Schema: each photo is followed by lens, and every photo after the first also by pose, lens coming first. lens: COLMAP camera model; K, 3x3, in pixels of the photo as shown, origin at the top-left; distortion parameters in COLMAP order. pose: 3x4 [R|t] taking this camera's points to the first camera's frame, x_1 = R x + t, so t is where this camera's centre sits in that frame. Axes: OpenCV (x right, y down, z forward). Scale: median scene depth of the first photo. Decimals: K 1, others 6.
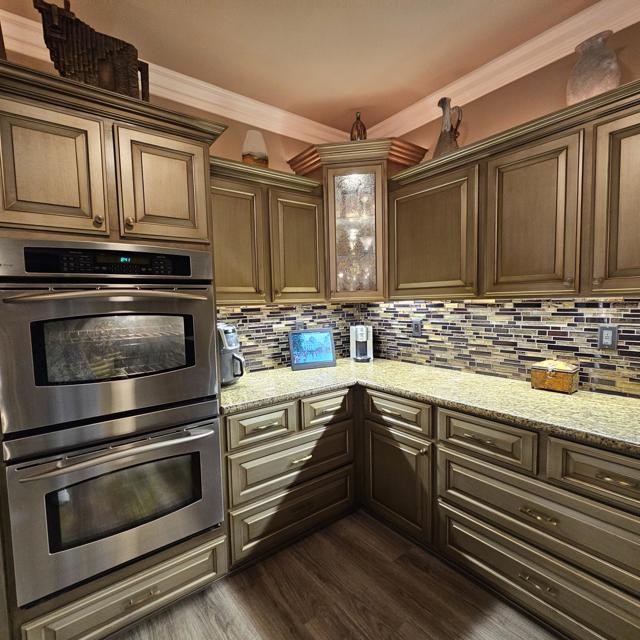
lens RADIAL K [[348.8, 0, 319.4], [0, 348.8, 325.5], [0, 0, 1]] dist [-0.001306, 0.000219]
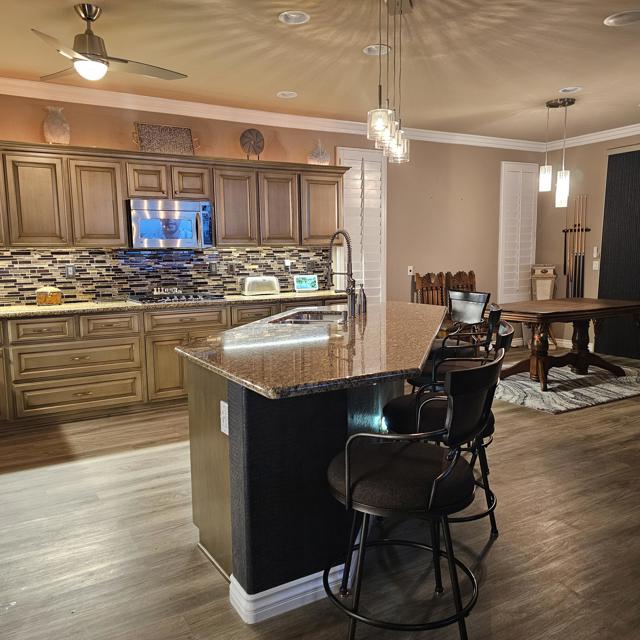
lens RADIAL K [[557.4, 0, 318.6], [0, 557.4, 328.9], [0, 0, 1]] dist [0.065048, -0.129443]
pose [[0.121608, -0.107020, 0.986792, -1.708290], [0.079206, 0.992046, 0.097829, 0.132334], [-0.989413, 0.066263, 0.129118, -0.554537]]
